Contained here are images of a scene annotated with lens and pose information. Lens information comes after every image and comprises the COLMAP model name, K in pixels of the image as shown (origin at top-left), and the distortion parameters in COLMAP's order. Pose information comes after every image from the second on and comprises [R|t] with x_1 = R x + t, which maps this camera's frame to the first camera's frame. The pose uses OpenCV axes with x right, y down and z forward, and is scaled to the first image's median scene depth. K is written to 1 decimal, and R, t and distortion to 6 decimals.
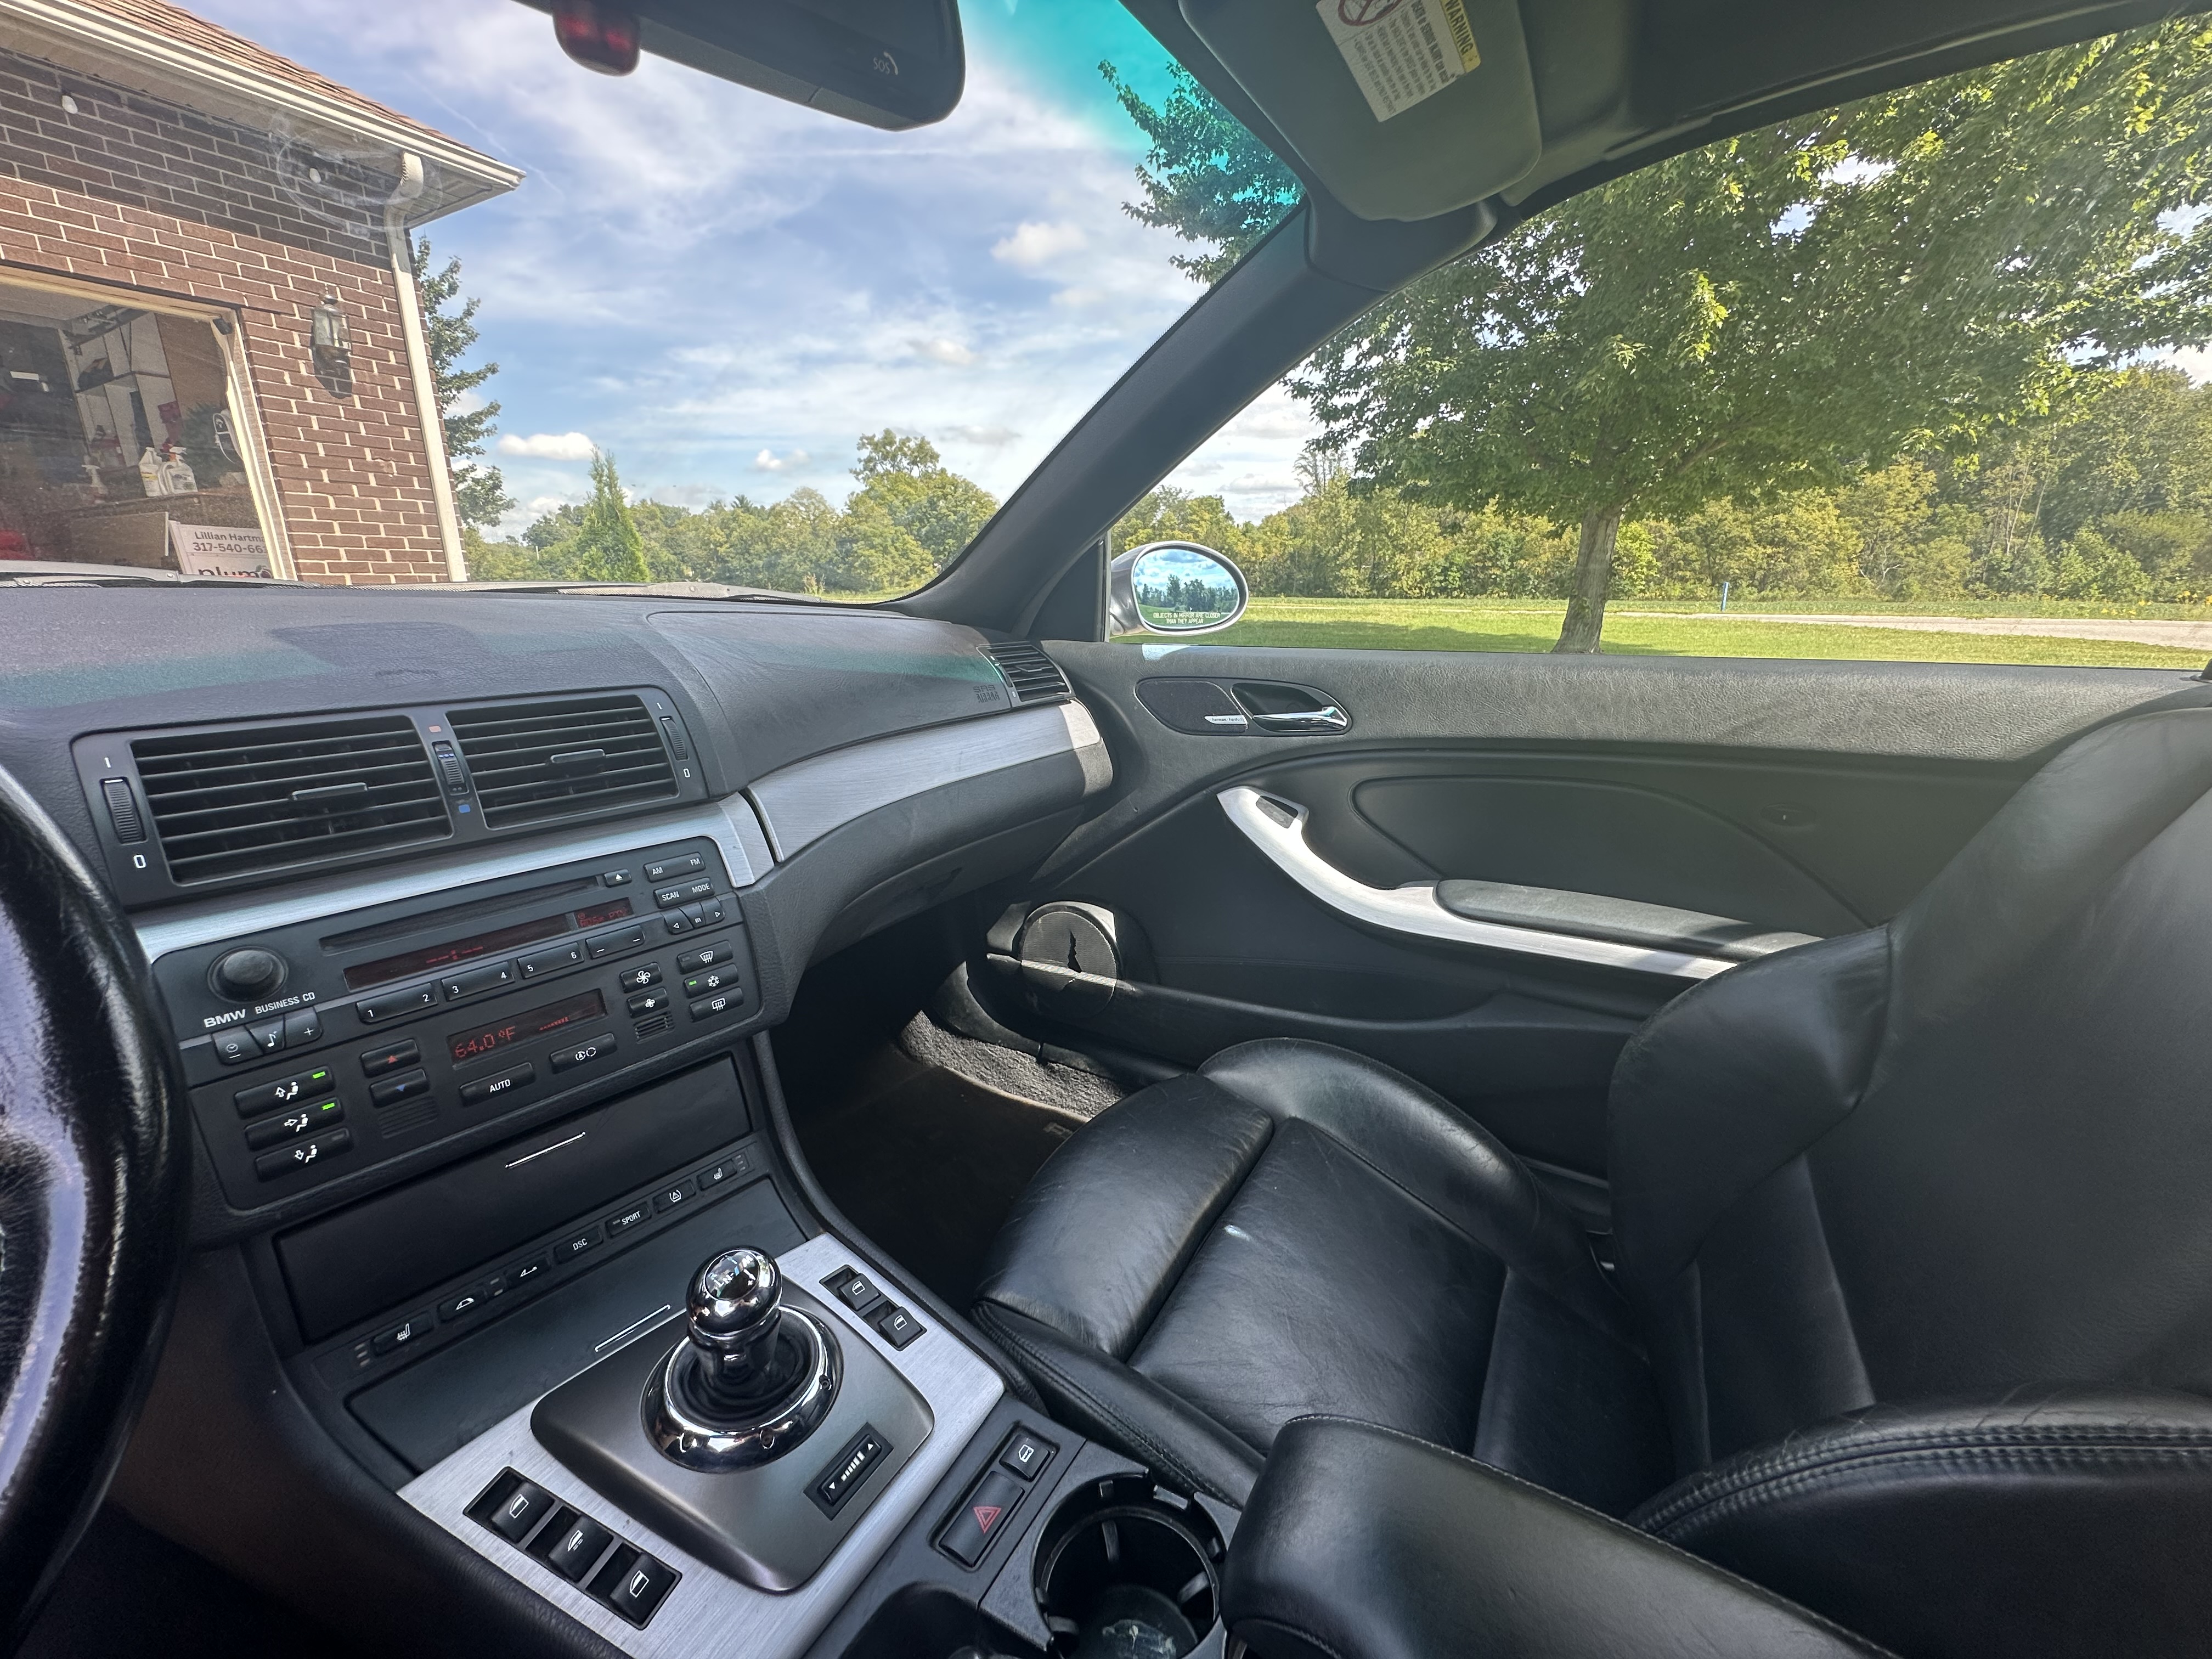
lens RADIAL K [[886.6, 0, 1098.7], [0, 886.6, 833.2], [0, 0, 1]] dist [-0.005925, 0.000615]
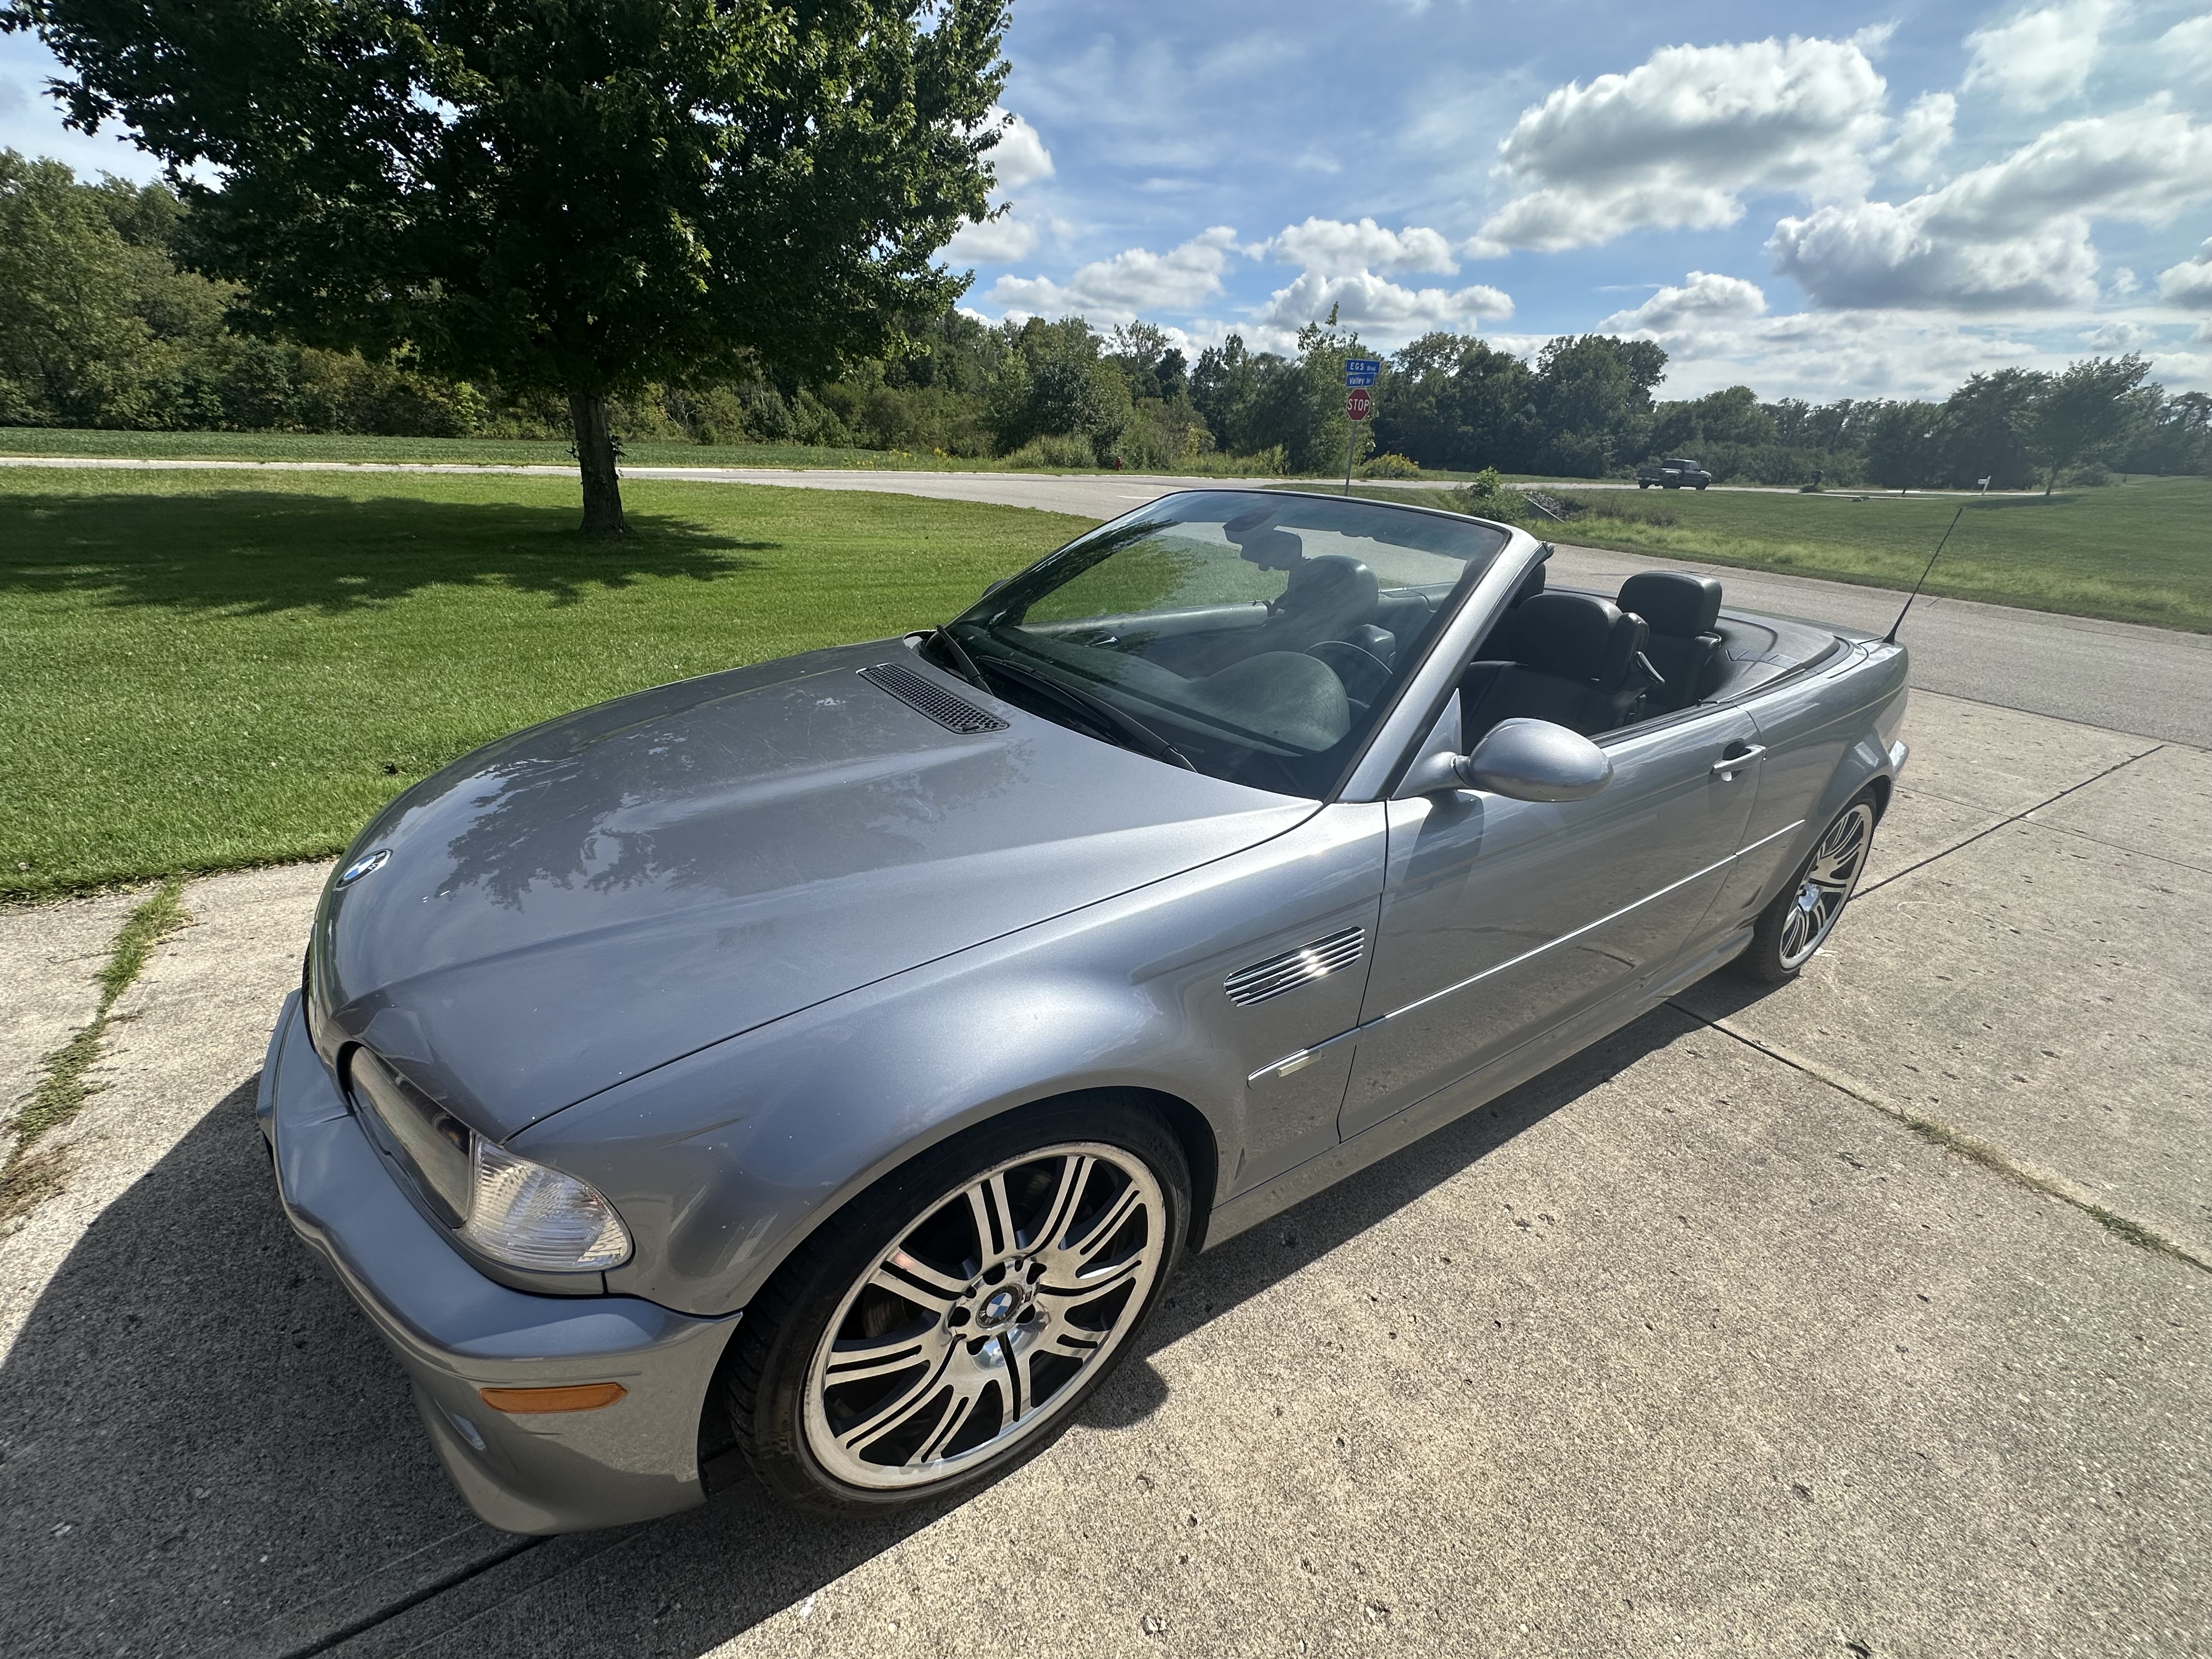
lens RADIAL K [[886.6, 0, 1111.0], [0, 886.6, 834.6], [0, 0, 1]] dist [-0.005925, 0.000615]
pose [[0.427971, -0.349772, 0.833367, -1.859553], [0.206138, 0.935550, 0.286798, -0.284897], [-0.879970, 0.049048, 0.472490, -0.264470]]
